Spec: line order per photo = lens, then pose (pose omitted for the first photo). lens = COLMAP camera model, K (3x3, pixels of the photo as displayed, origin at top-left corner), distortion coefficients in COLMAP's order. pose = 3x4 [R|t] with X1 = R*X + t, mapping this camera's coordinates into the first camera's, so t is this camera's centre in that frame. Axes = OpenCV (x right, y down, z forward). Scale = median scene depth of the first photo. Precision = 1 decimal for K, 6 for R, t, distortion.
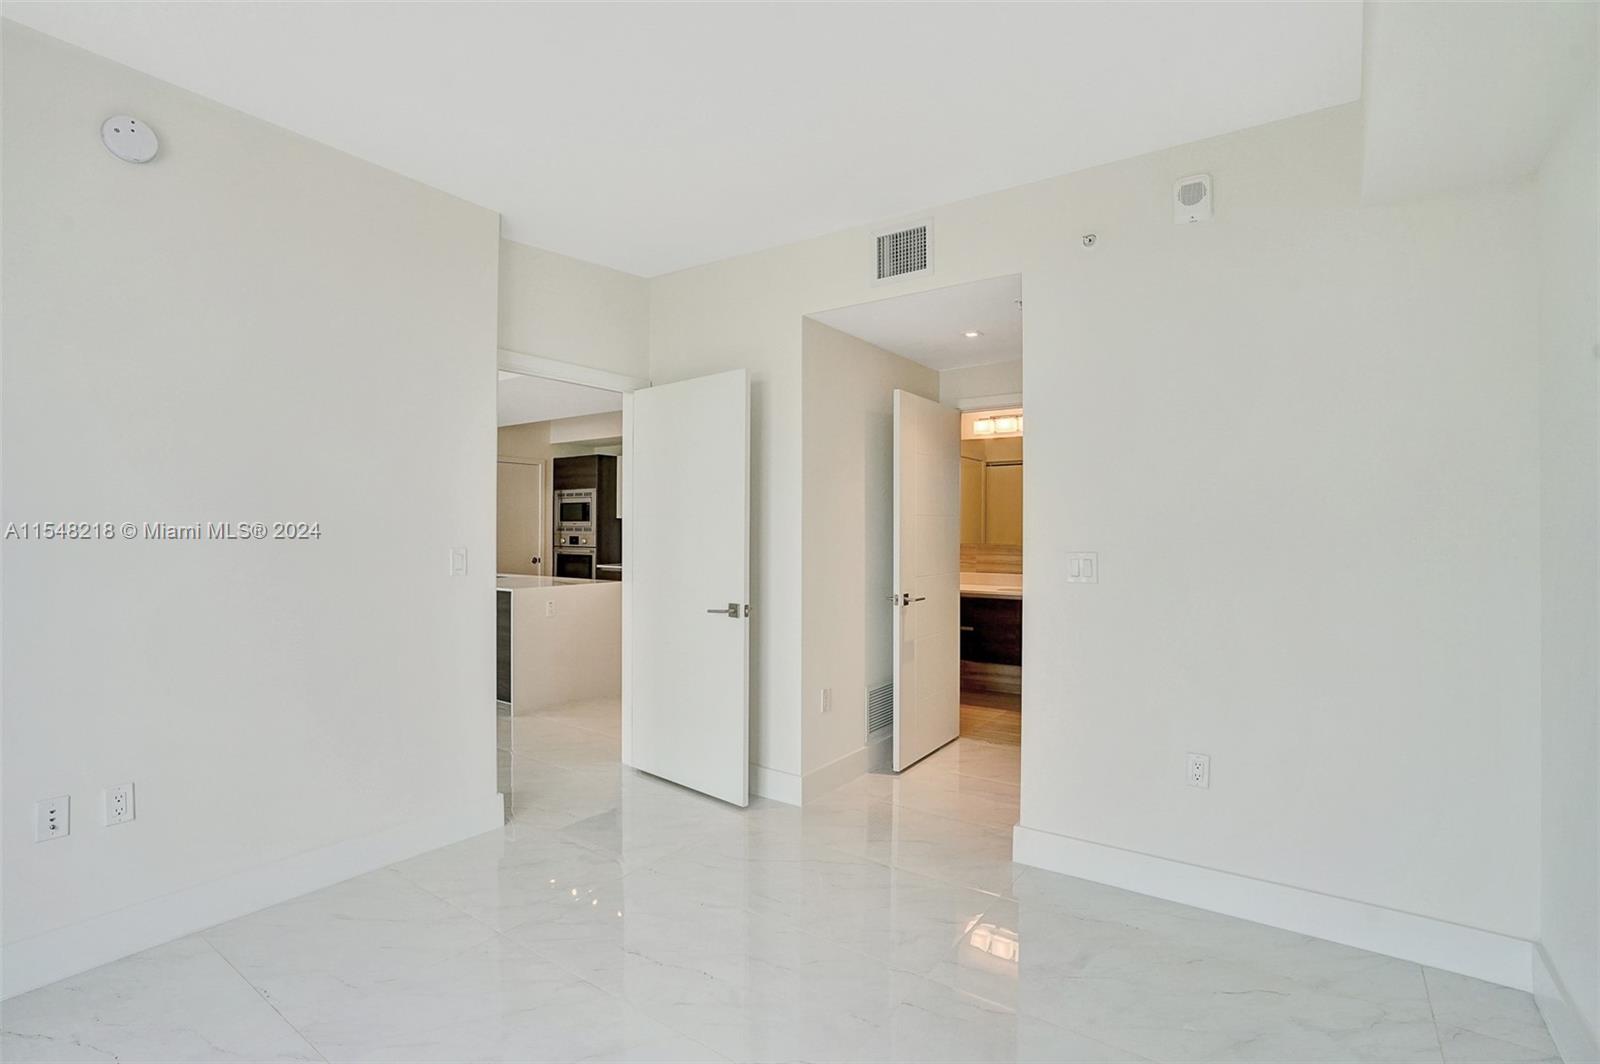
lens RADIAL K [[724.9, 0, 800.0], [0, 724.9, 532.0], [0, 0, 1]] dist [-0.045188, 0.000246]
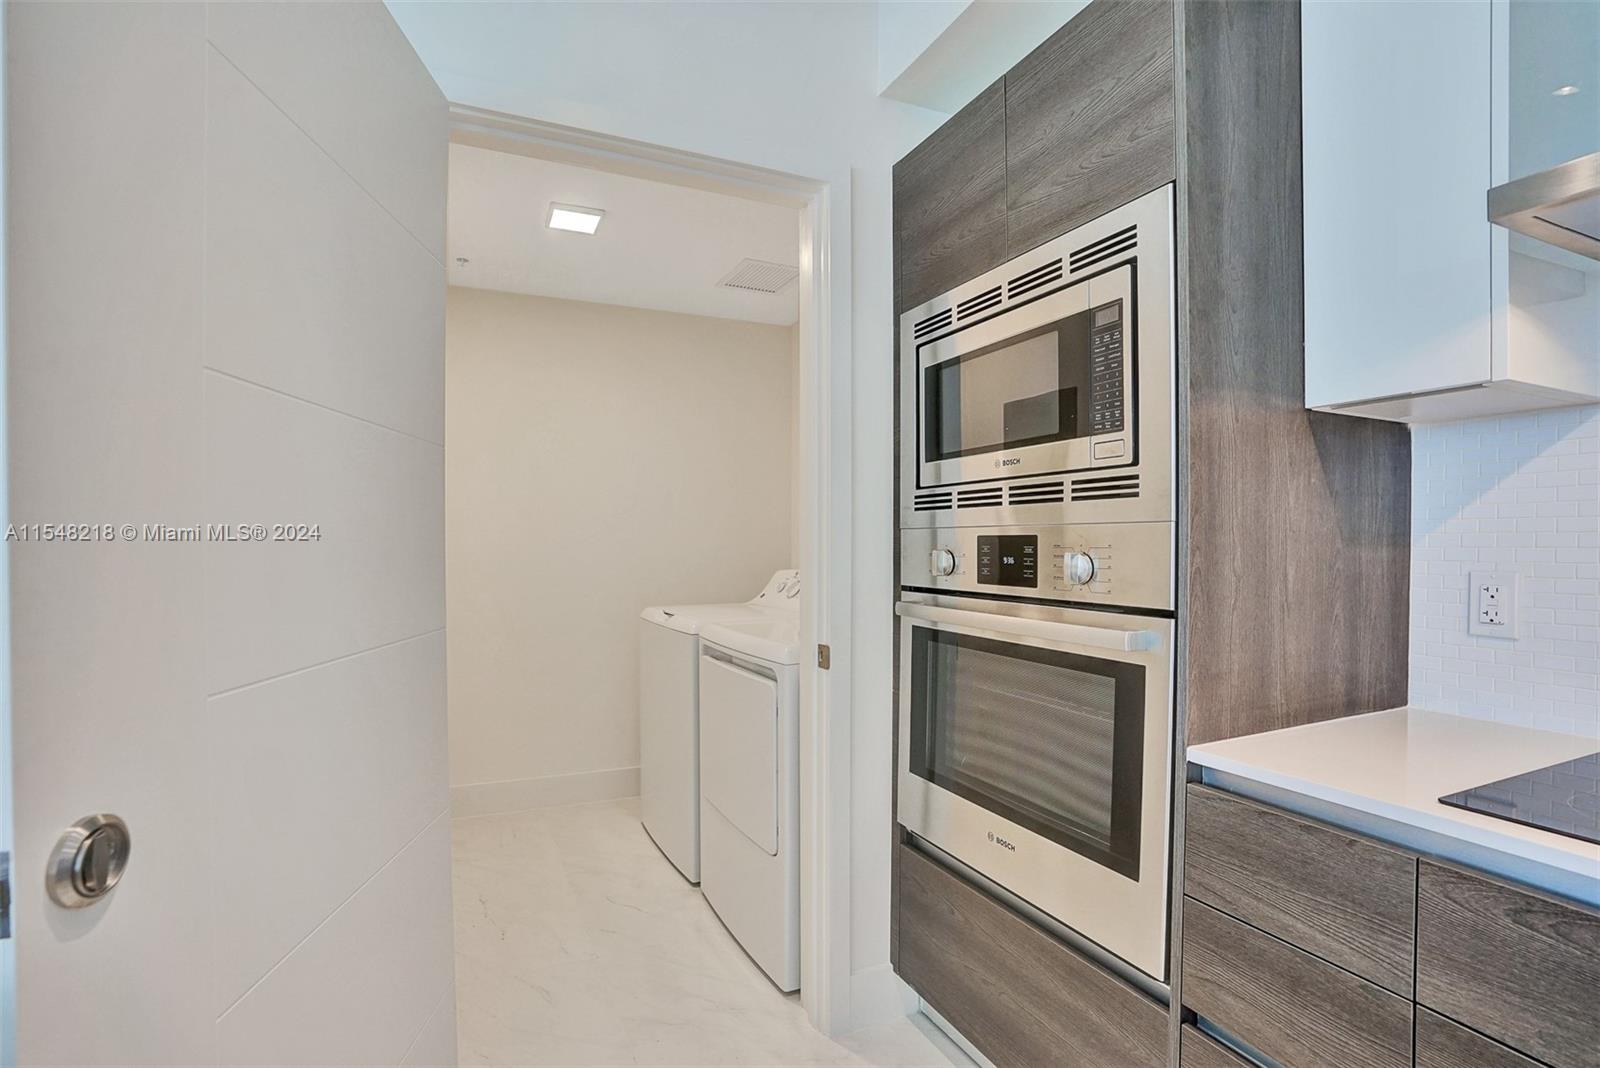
lens RADIAL K [[751.1, 0, 774.4], [0, 751.1, 548.4], [0, 0, 1]] dist [-0.060535, 0.020942]
pose [[0.859077, -0.001873, -0.511843, -0.270978], [0.004791, 0.999979, 0.004381, 0.007904], [0.511824, -0.006215, 0.859068, 0.824137]]
